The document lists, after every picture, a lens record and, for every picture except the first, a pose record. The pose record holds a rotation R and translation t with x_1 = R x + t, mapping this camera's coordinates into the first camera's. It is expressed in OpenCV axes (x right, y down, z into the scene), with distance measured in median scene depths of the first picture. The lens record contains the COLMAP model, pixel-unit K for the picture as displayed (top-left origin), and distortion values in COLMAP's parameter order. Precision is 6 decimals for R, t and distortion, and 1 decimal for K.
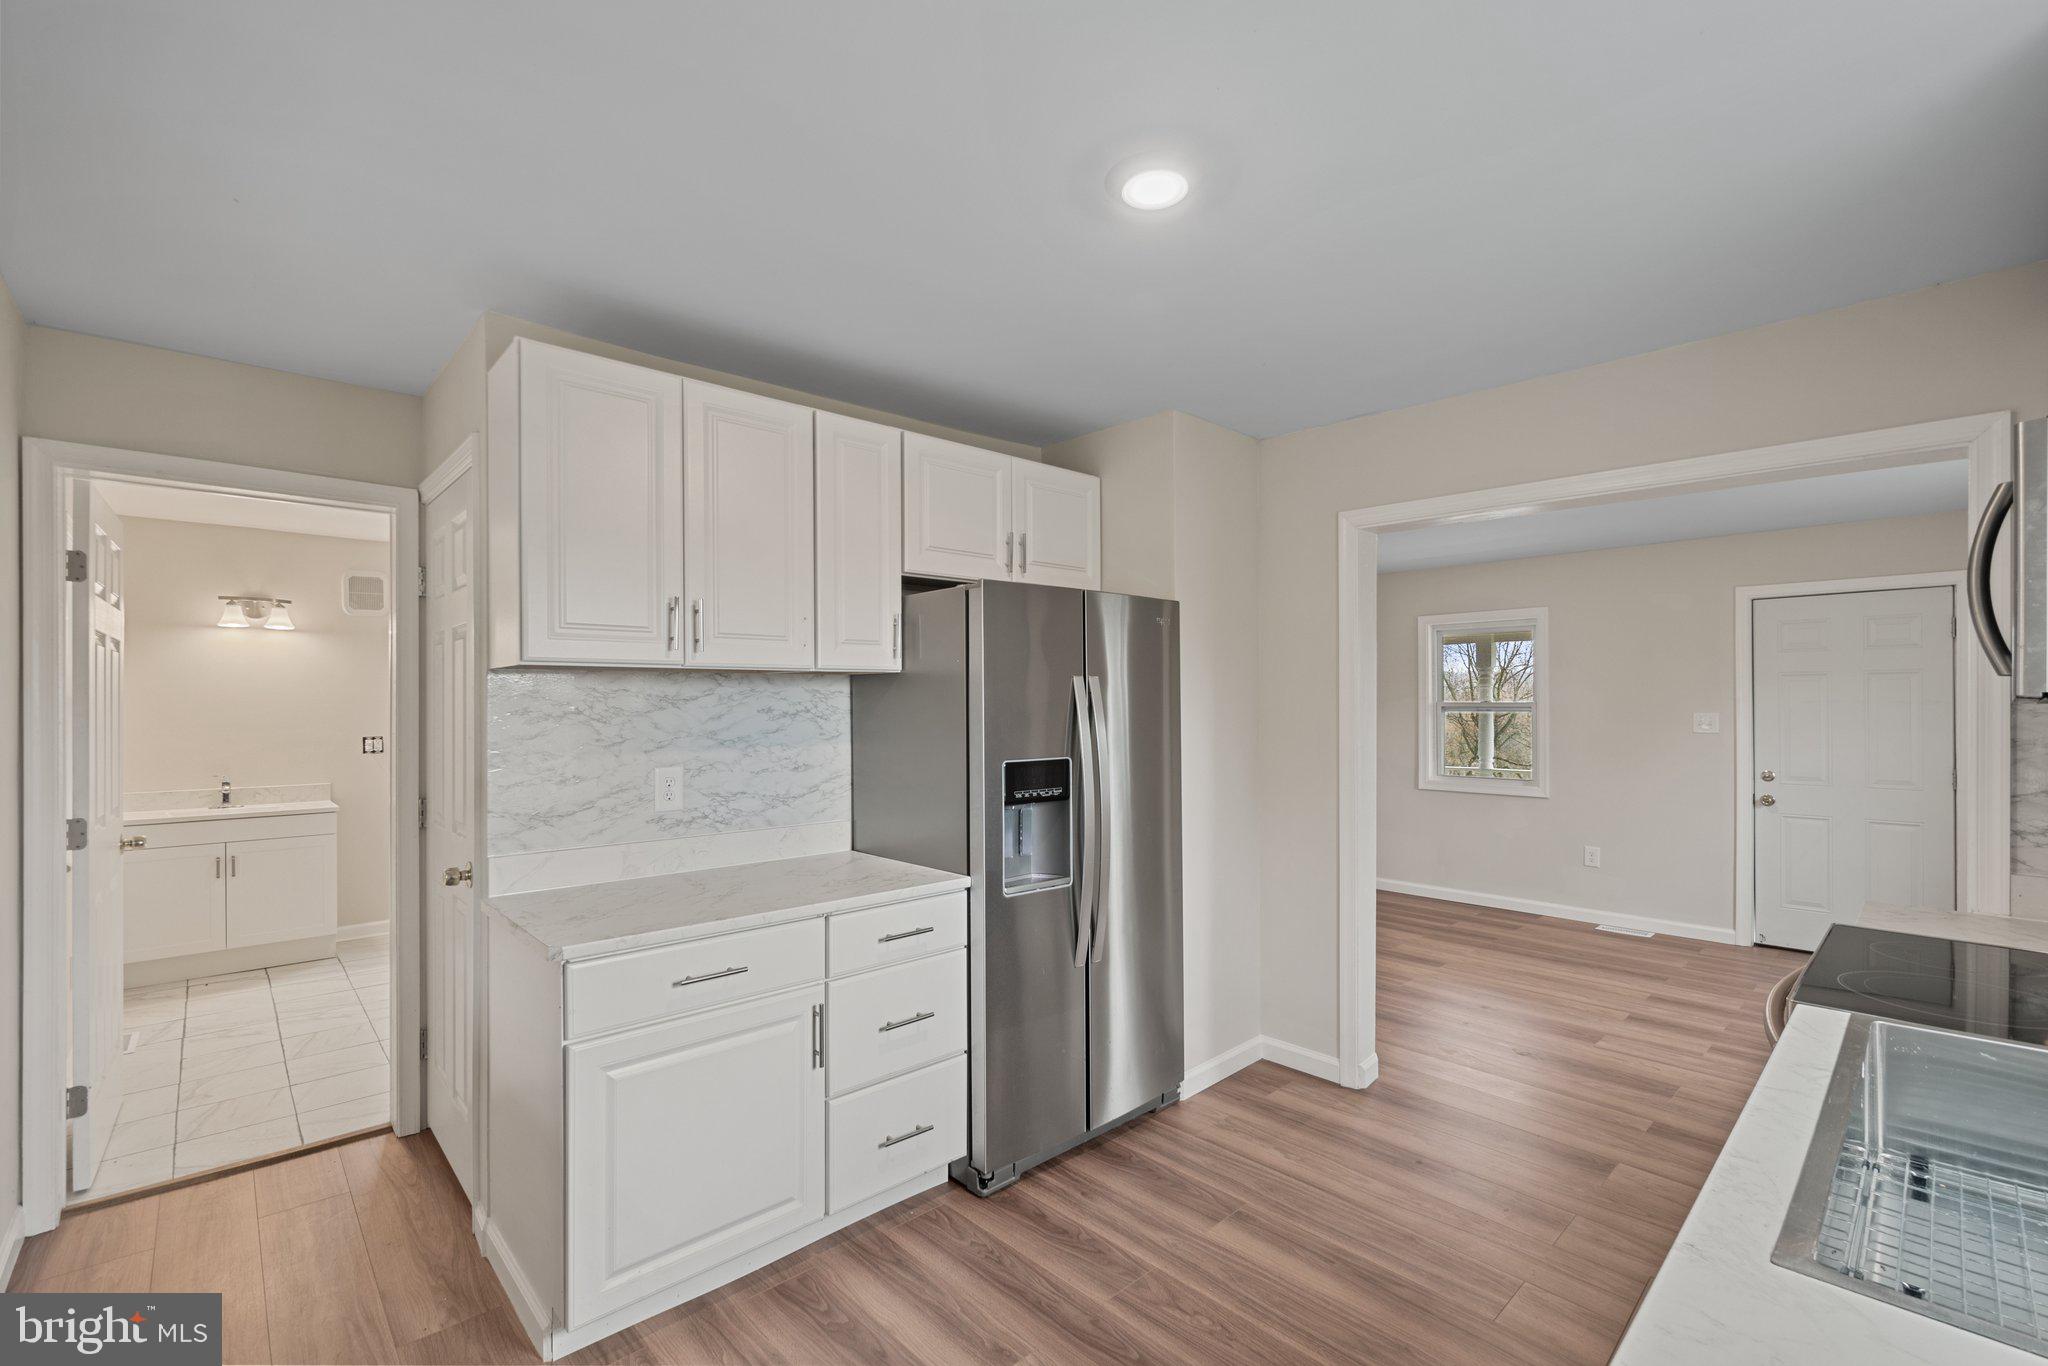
lens RADIAL K [[911.0, 0, 1026.8], [0, 911.0, 711.0], [0, 0, 1]] dist [0.002049, -0.000011]
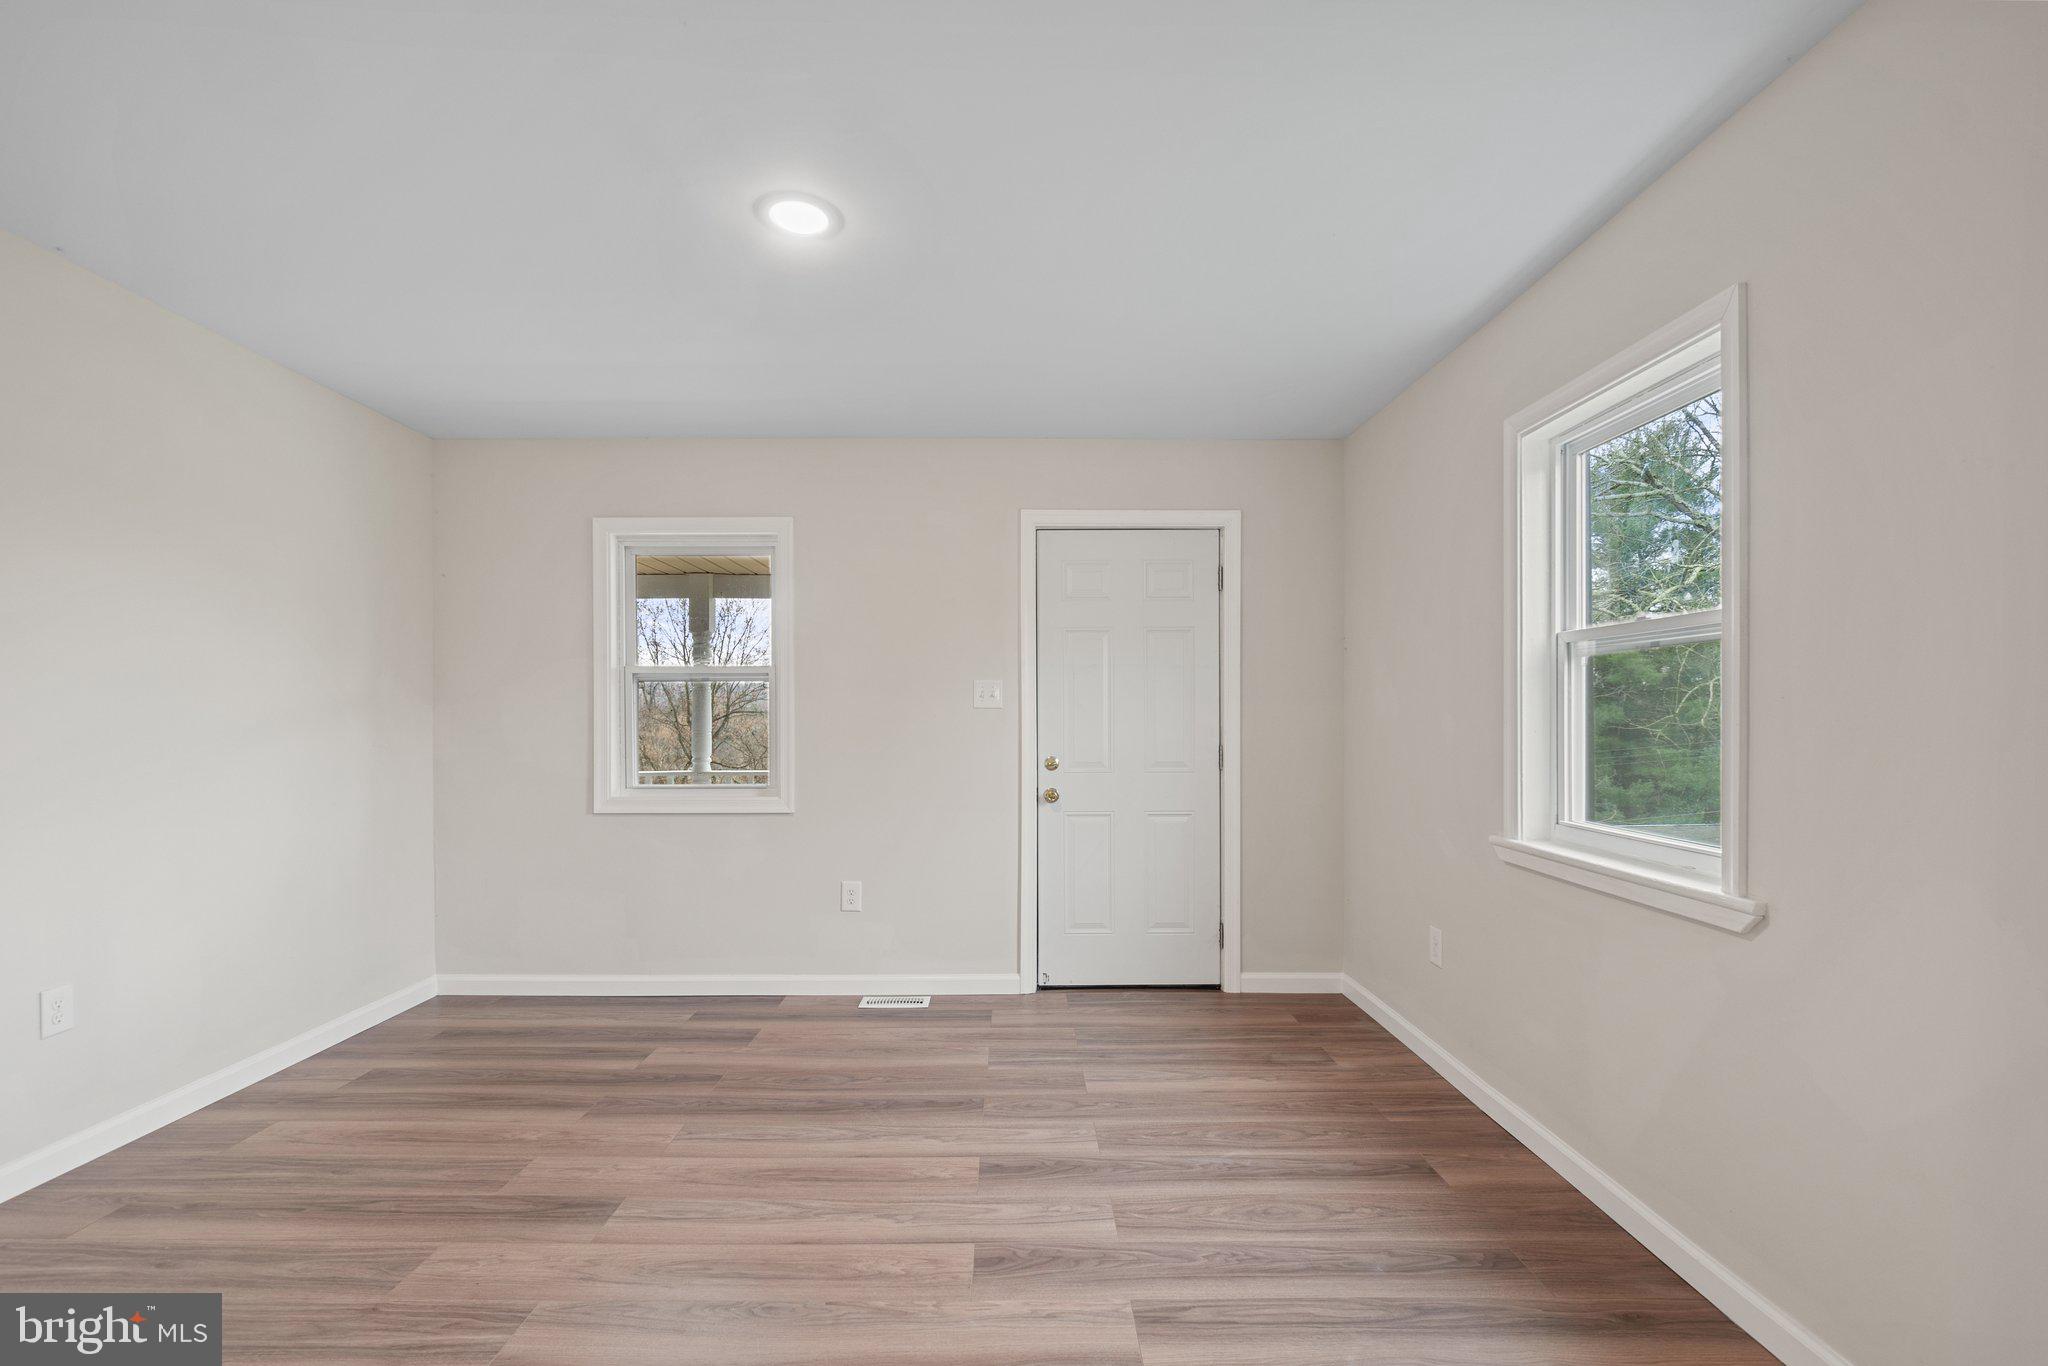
lens RADIAL K [[911.0, 0, 1020.2], [0, 911.0, 698.4], [0, 0, 1]] dist [0.002049, -0.000011]
pose [[0.693238, 0.007135, 0.720673, 0.459359], [0.007828, 0.999817, -0.017428, 0.055487], [-0.720666, 0.017723, 0.693056, 0.918875]]
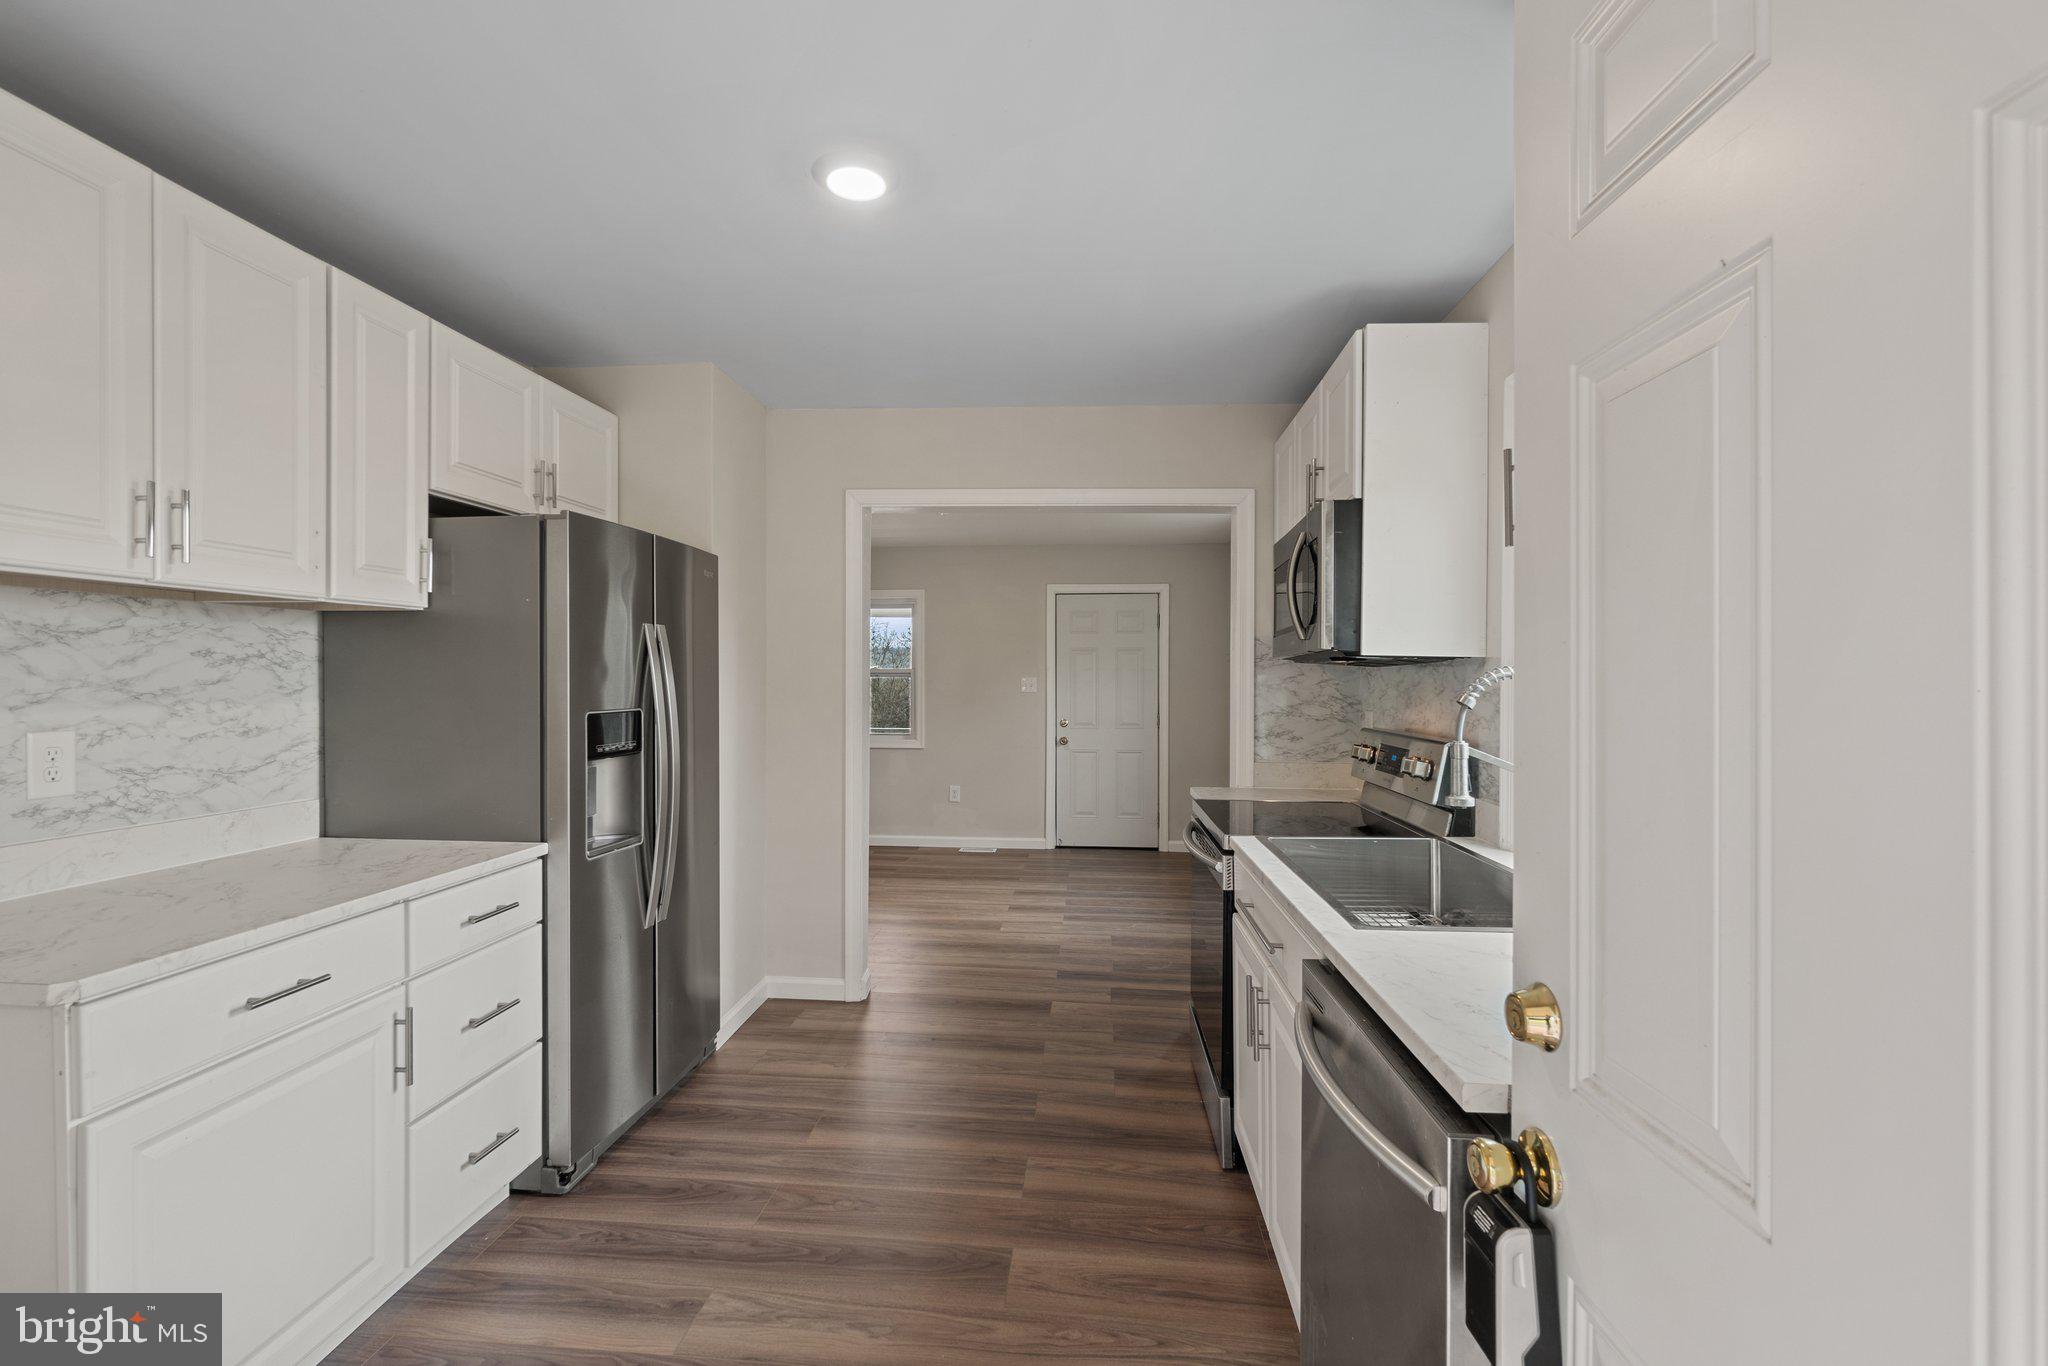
lens RADIAL K [[911.0, 0, 1033.7], [0, 911.0, 694.0], [0, 0, 1]] dist [0.002049, -0.000011]
pose [[0.742089, -0.007558, 0.670259, -0.270892], [0.002082, 0.999958, 0.008971, 0.025651], [-0.670298, -0.005262, 0.742073, 0.014974]]
